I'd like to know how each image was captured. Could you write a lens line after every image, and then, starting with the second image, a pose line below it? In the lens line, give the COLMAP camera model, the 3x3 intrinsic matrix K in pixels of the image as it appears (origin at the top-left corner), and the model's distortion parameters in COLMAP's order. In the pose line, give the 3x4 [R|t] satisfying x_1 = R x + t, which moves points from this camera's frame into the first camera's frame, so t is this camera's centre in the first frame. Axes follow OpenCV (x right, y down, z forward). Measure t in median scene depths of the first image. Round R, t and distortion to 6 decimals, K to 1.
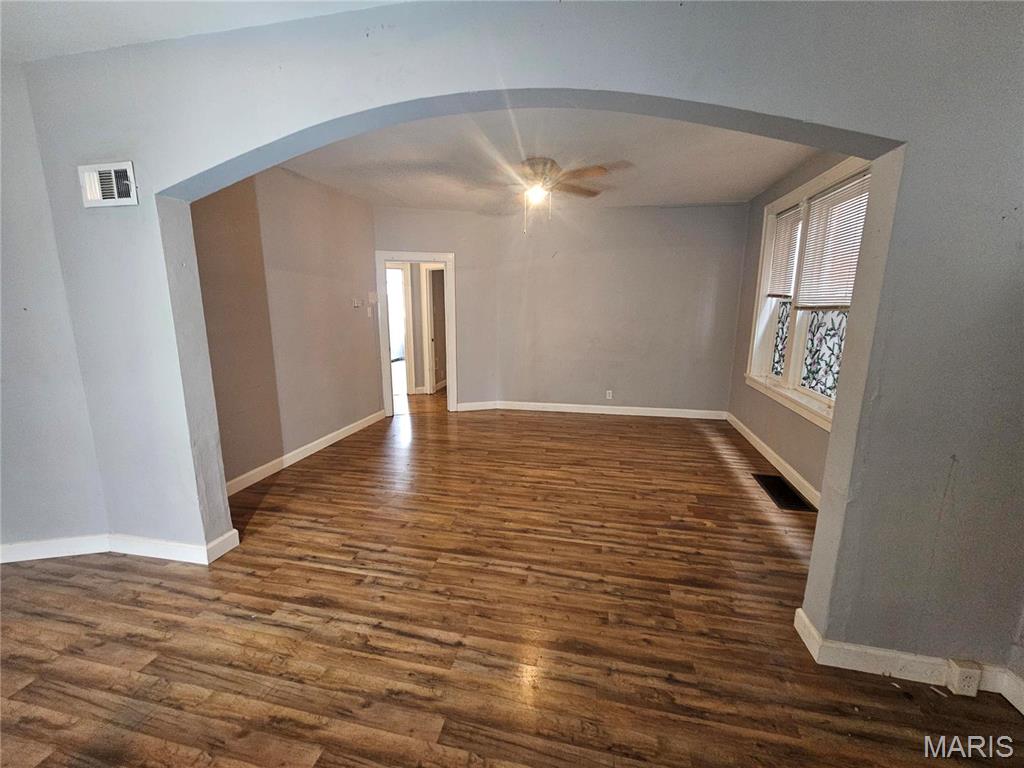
lens RADIAL K [[418.1, 0, 513.5], [0, 418.1, 382.0], [0, 0, 1]] dist [-0.000050, 0.000117]
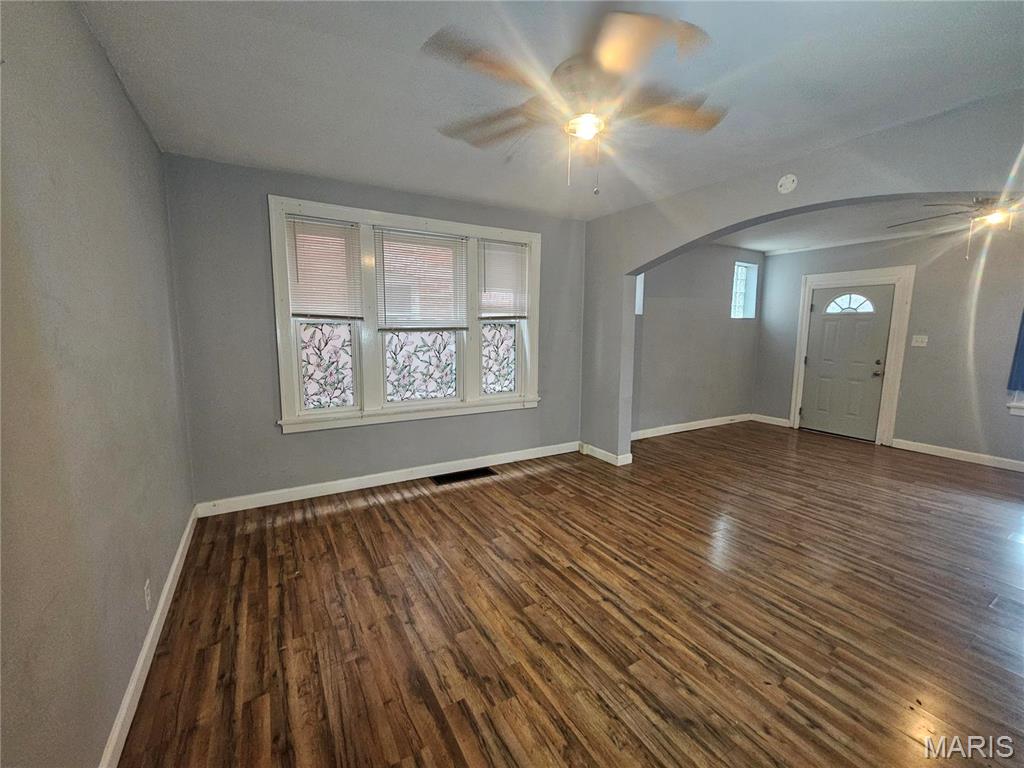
lens RADIAL K [[418.1, 0, 510.2], [0, 418.1, 383.2], [0, 0, 1]] dist [-0.000050, 0.000117]
pose [[-0.671602, -0.108615, 0.732907, -0.387167], [0.129647, 0.956706, 0.260585, -0.360316], [-0.729481, 0.270029, -0.628444, 1.878409]]
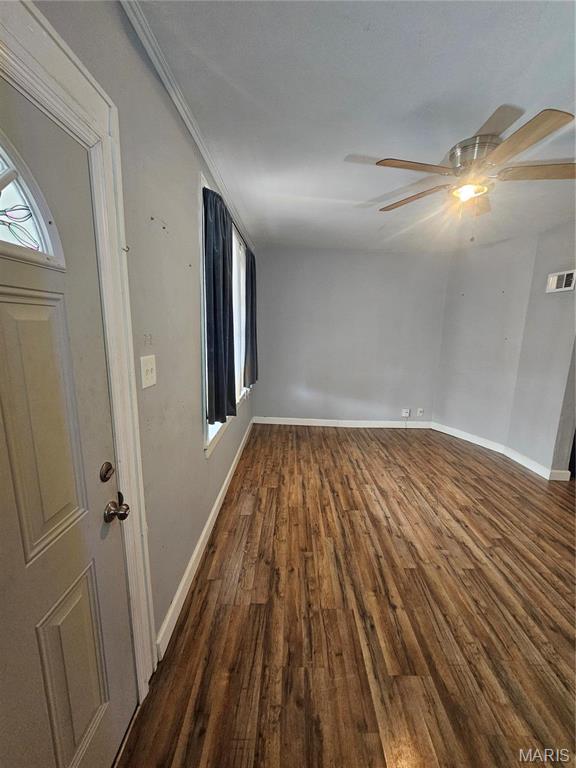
lens RADIAL K [[313.6, 0, 290.6], [0, 313.6, 384.8], [0, 0, 1]] dist [-0.000050, 0.000117]
pose [[0.202802, 0.175610, -0.963344, 0.247993], [-0.195247, 0.971285, 0.135955, 0.055509], [0.959557, 0.160518, 0.231266, -0.401485]]
